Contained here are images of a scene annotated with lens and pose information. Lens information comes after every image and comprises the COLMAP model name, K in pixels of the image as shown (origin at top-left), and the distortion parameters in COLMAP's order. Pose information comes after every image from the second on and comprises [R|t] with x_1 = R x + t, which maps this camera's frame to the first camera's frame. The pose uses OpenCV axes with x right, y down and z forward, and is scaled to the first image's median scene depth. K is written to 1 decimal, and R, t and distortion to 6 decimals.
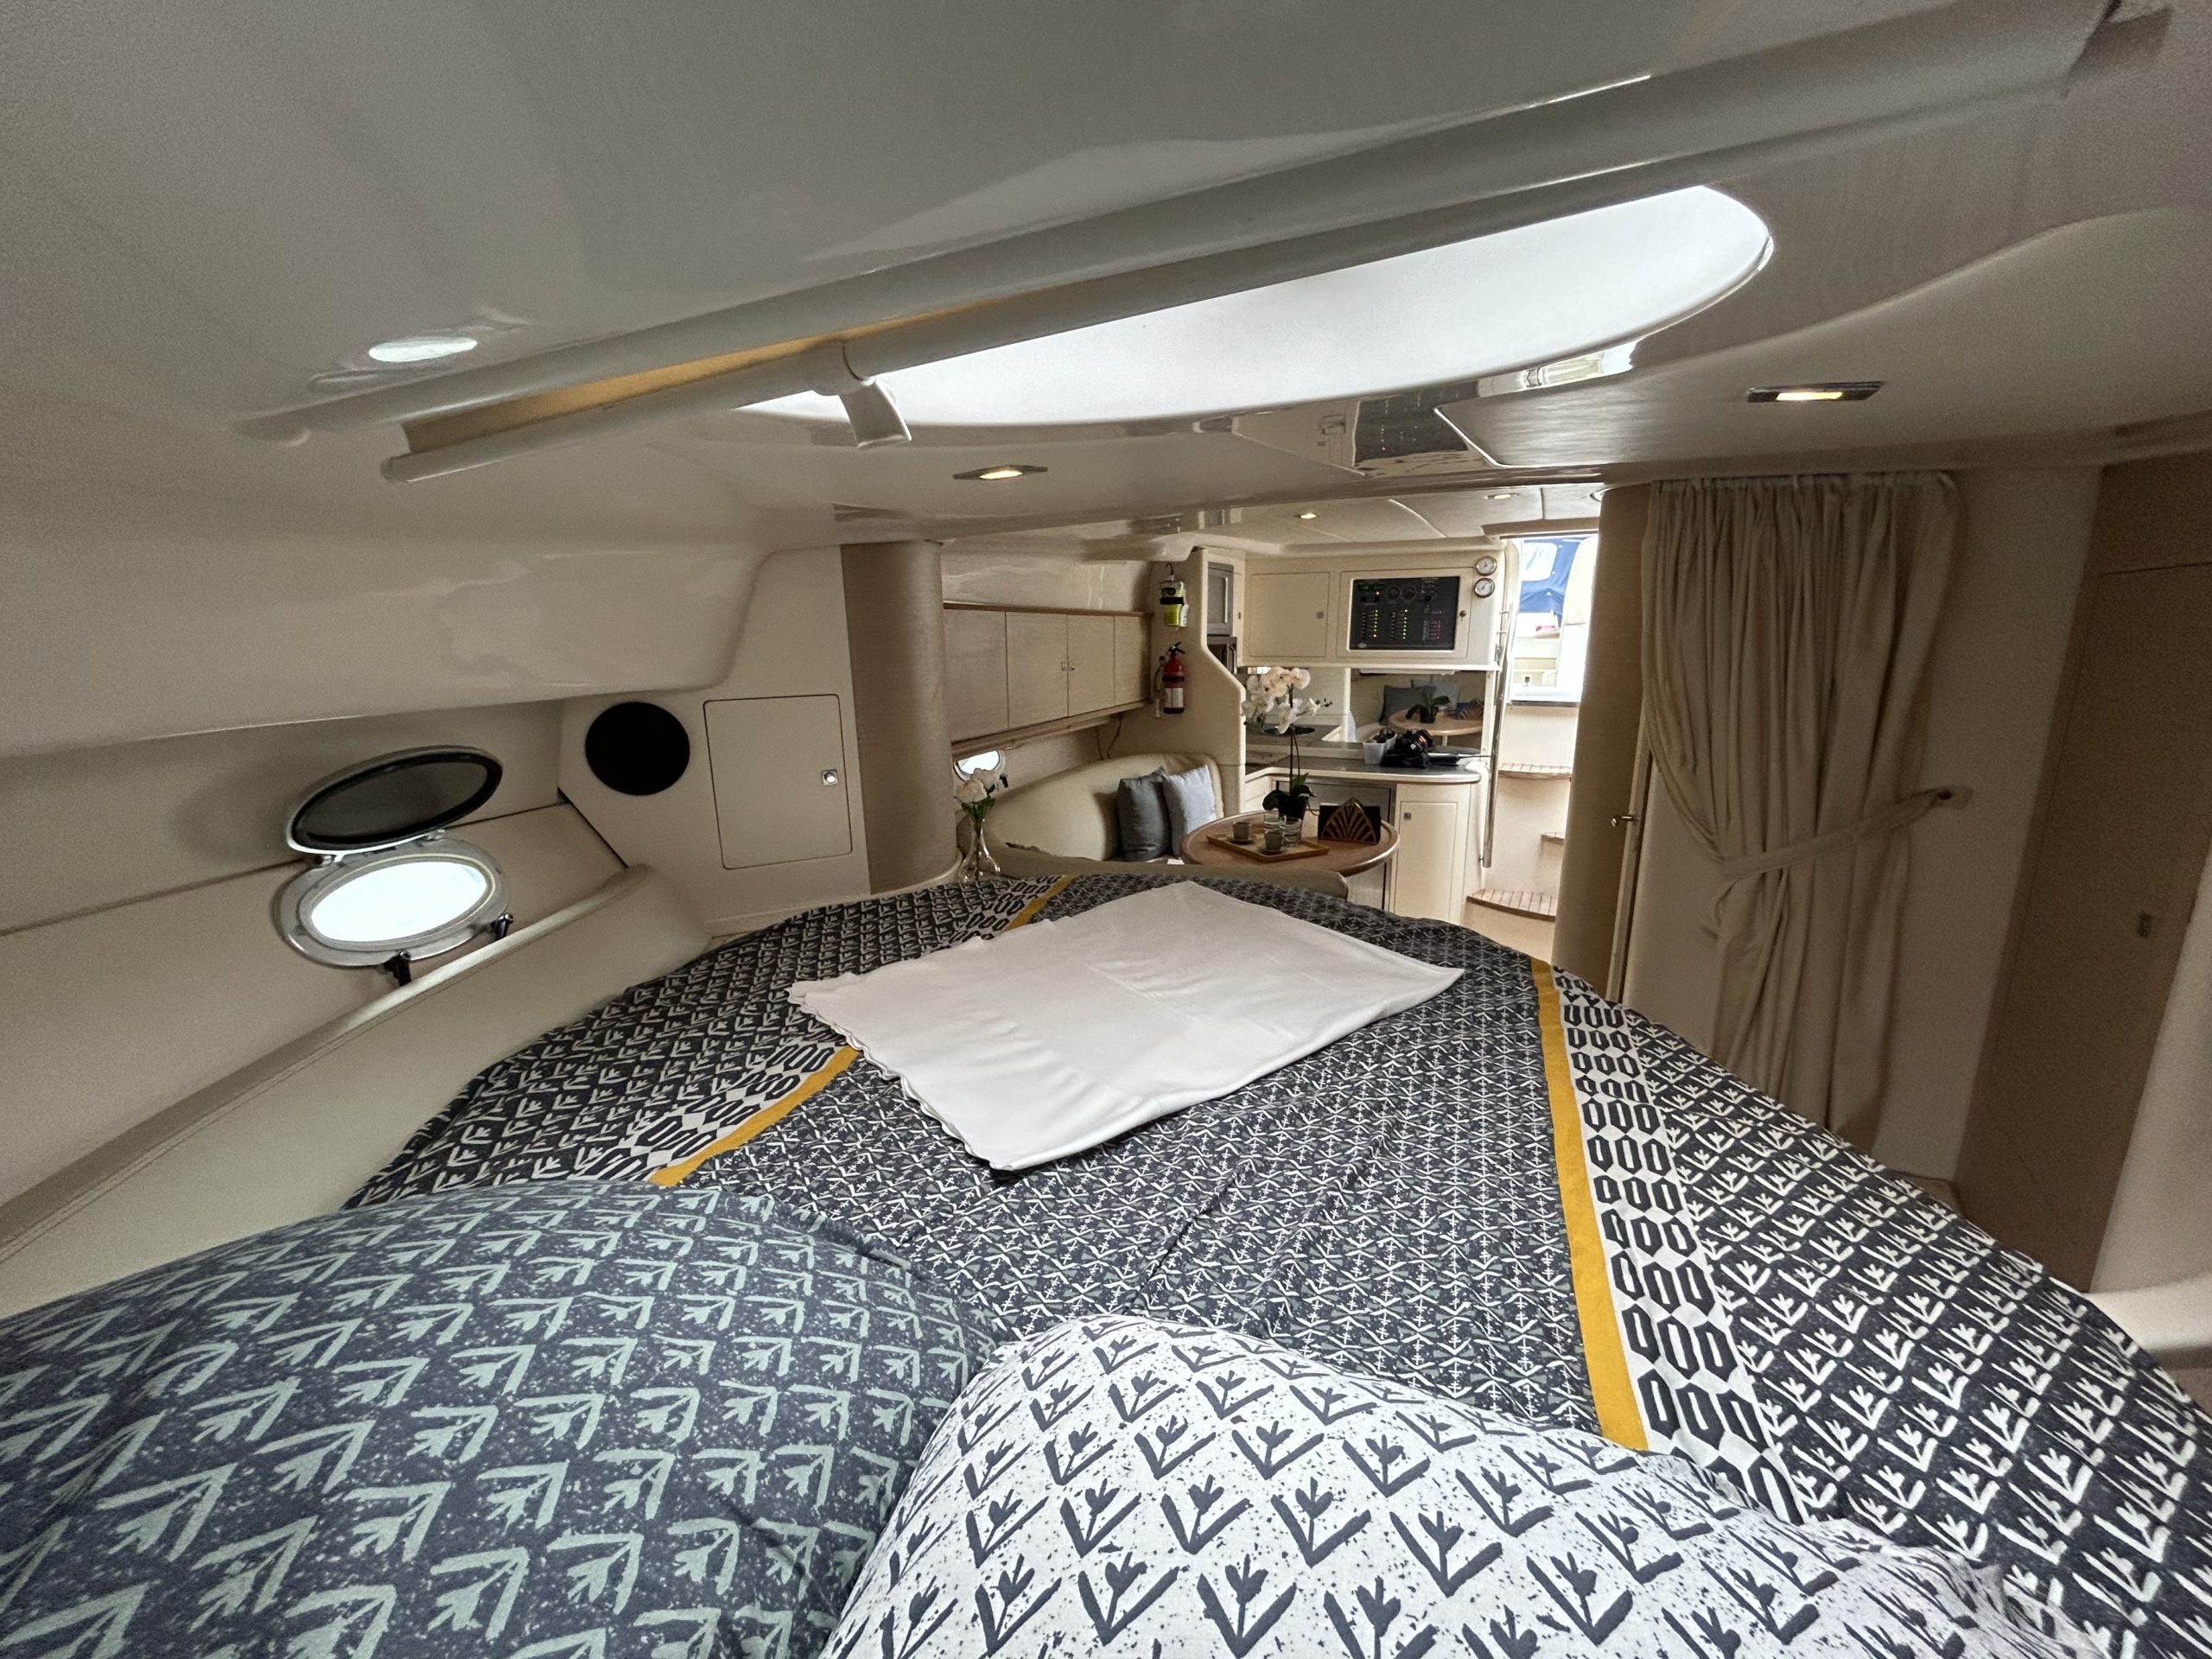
lens RADIAL K [[898.0, 0, 1103.9], [0, 898.0, 827.0], [0, 0, 1]] dist [0.001180, 0.000919]
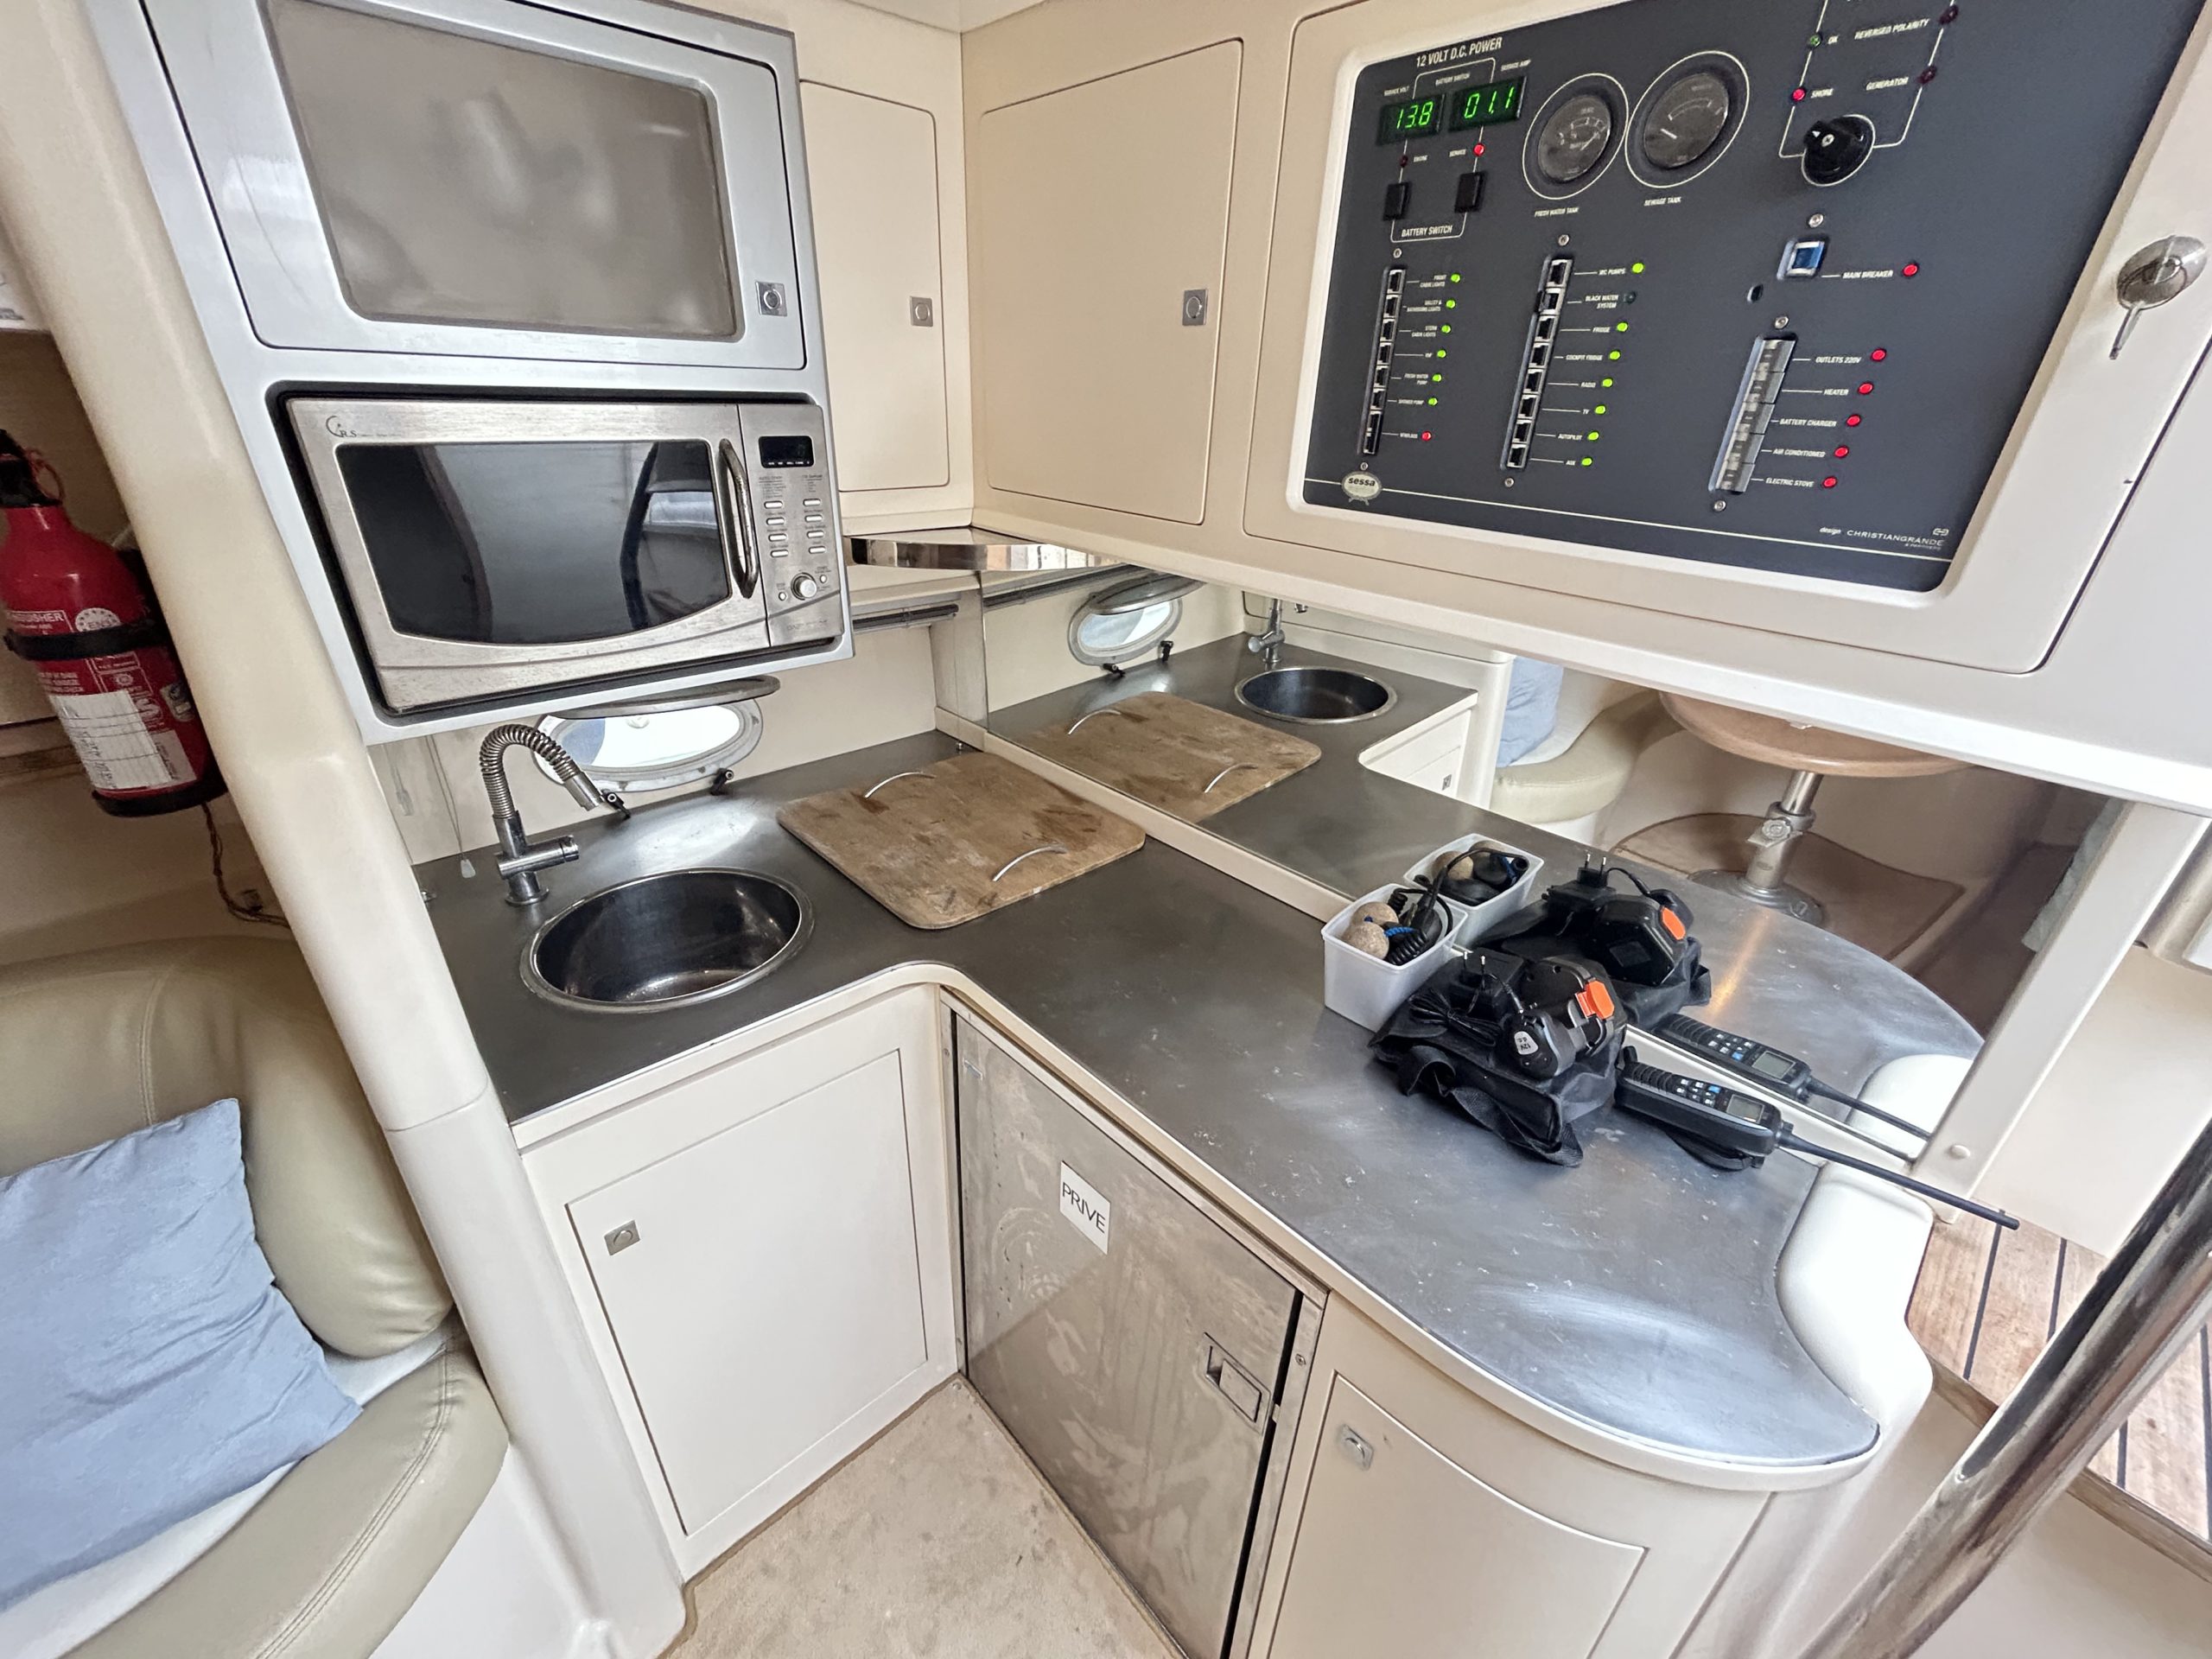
lens RADIAL K [[898.0, 0, 1101.9], [0, 898.0, 828.2], [0, 0, 1]] dist [0.001180, 0.000919]
pose [[0.943565, 0.176662, -0.280136, 0.310484], [-0.103939, 0.961076, 0.255989, -0.181086], [0.314455, -0.212425, 0.925199, 0.816880]]
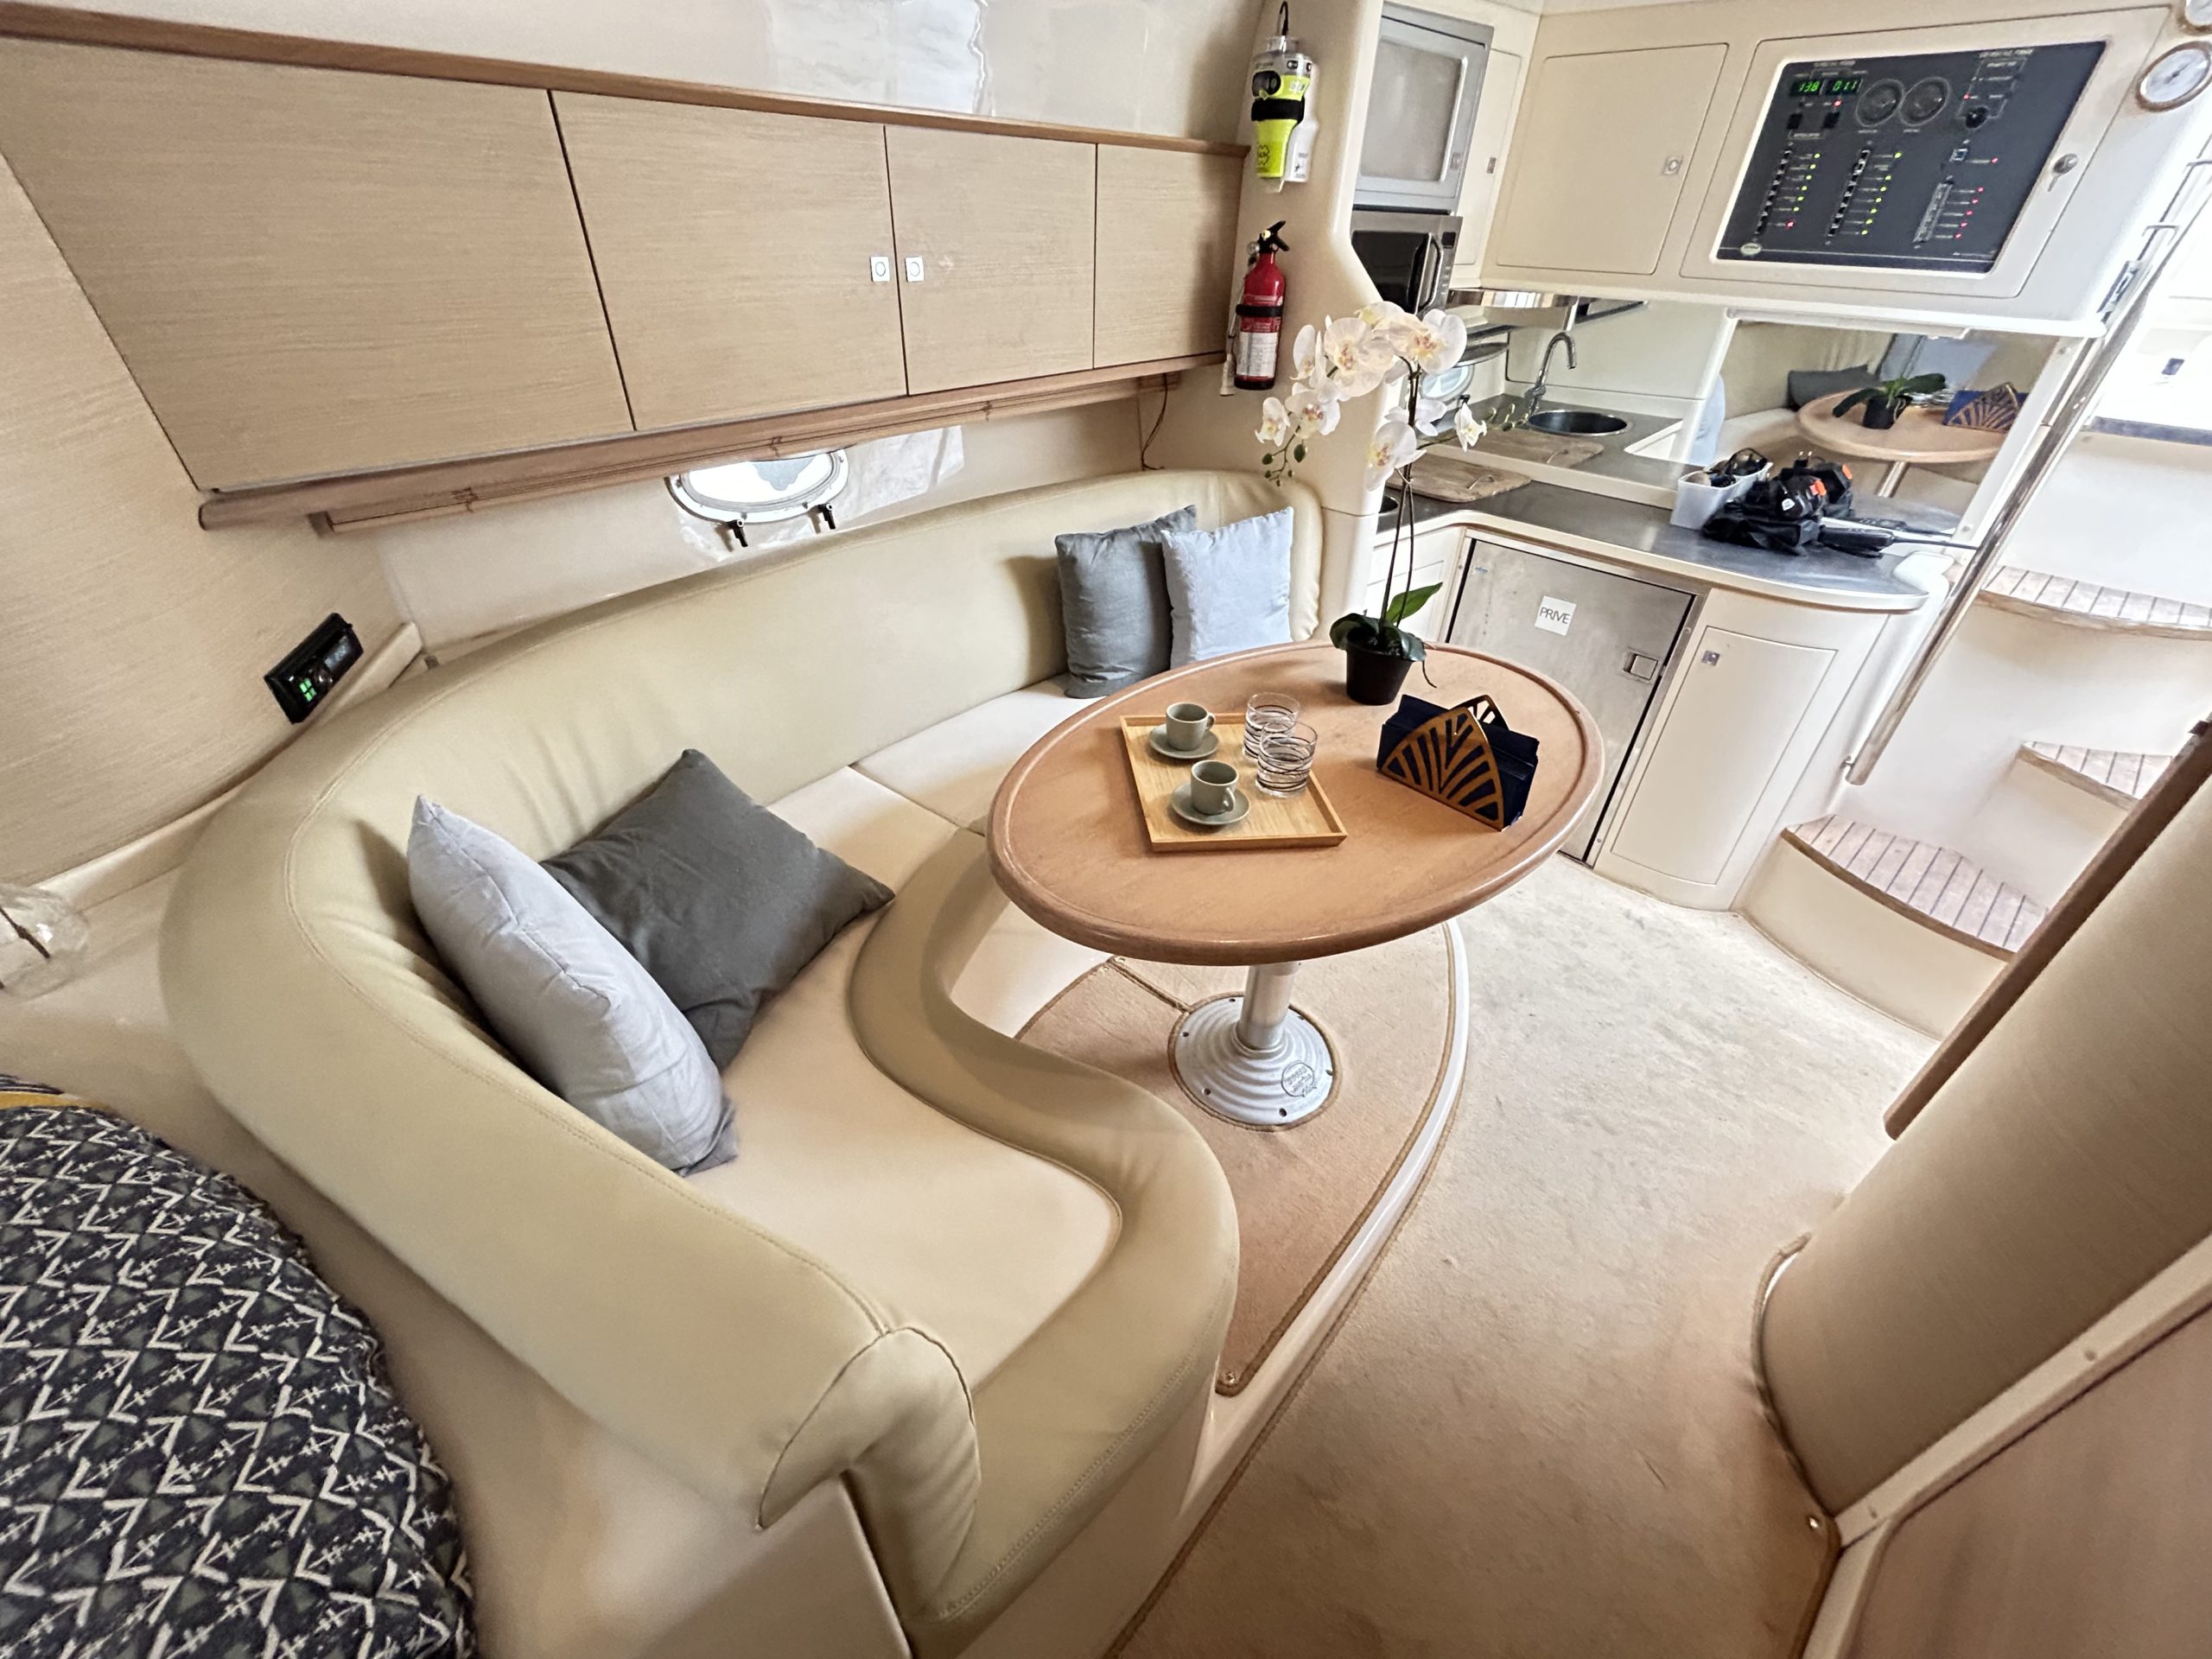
lens RADIAL K [[898.0, 0, 1107.5], [0, 898.0, 822.5], [0, 0, 1]] dist [0.001180, 0.000919]
pose [[0.938722, 0.218884, -0.266255, 0.174947], [-0.102675, 0.914987, 0.390201, -0.086366], [0.329029, -0.338953, 0.881392, 0.420194]]
